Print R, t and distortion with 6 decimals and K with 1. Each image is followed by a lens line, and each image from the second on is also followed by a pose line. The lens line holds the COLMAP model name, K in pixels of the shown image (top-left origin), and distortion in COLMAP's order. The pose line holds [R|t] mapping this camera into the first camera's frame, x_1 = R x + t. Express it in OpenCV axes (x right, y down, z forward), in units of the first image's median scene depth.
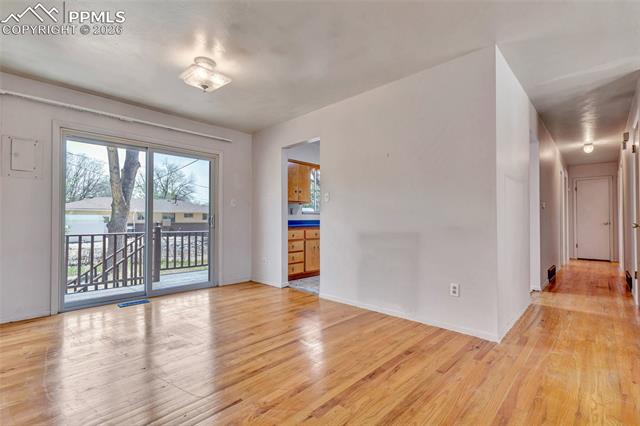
lens RADIAL K [[292.9, 0, 320.1], [0, 292.9, 215.1], [0, 0, 1]] dist [0.001805, 0.000375]
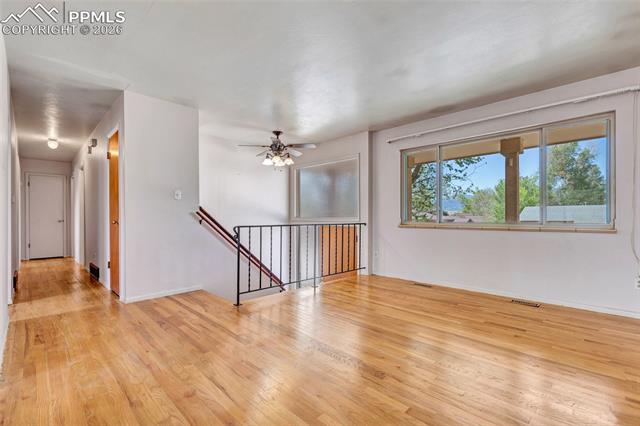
lens RADIAL K [[292.9, 0, 320.1], [0, 292.9, 214.2], [0, 0, 1]] dist [0.001805, 0.000375]
pose [[0.022740, 0.005520, 0.999726, -0.061957], [-0.009372, 0.999942, -0.005308, 0.003754], [-0.999697, -0.009248, 0.022791, 0.143590]]
